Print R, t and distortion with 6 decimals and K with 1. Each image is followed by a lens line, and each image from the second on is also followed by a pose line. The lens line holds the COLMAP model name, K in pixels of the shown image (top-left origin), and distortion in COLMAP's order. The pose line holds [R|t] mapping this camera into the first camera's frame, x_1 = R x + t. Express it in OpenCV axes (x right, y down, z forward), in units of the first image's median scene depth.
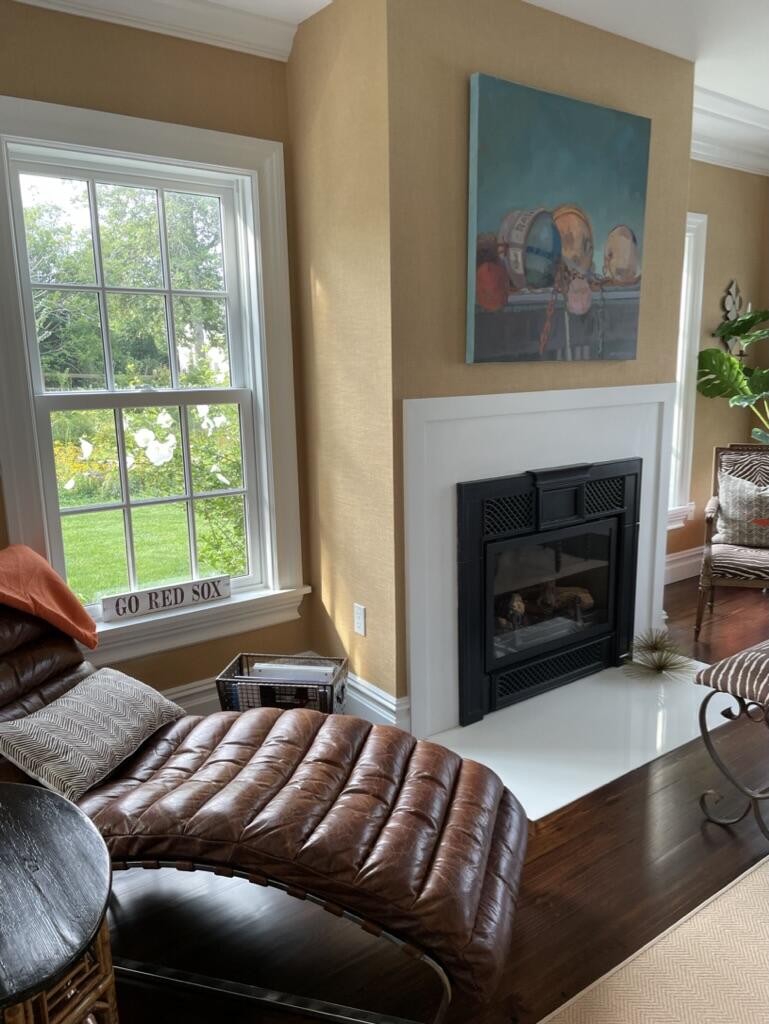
lens RADIAL K [[780.0, 0, 384.5], [0, 780.0, 512.0], [0, 0, 1]] dist [0.037429, -0.002725]
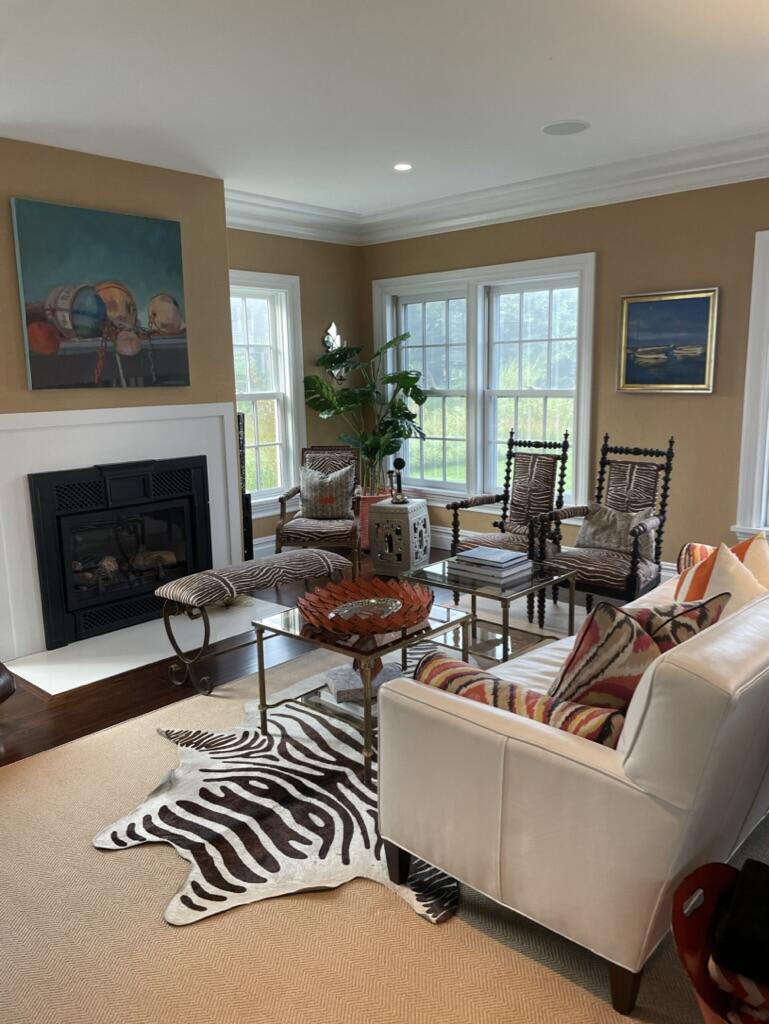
lens RADIAL K [[773.0, 0, 384.9], [0, 773.0, 494.2], [0, 0, 1]] dist [0.035959, -0.001460]
pose [[0.983613, -0.033056, 0.177239, 0.455960], [0.039887, 0.998587, -0.035115, 0.071076], [-0.175828, 0.041609, 0.983541, -0.477147]]
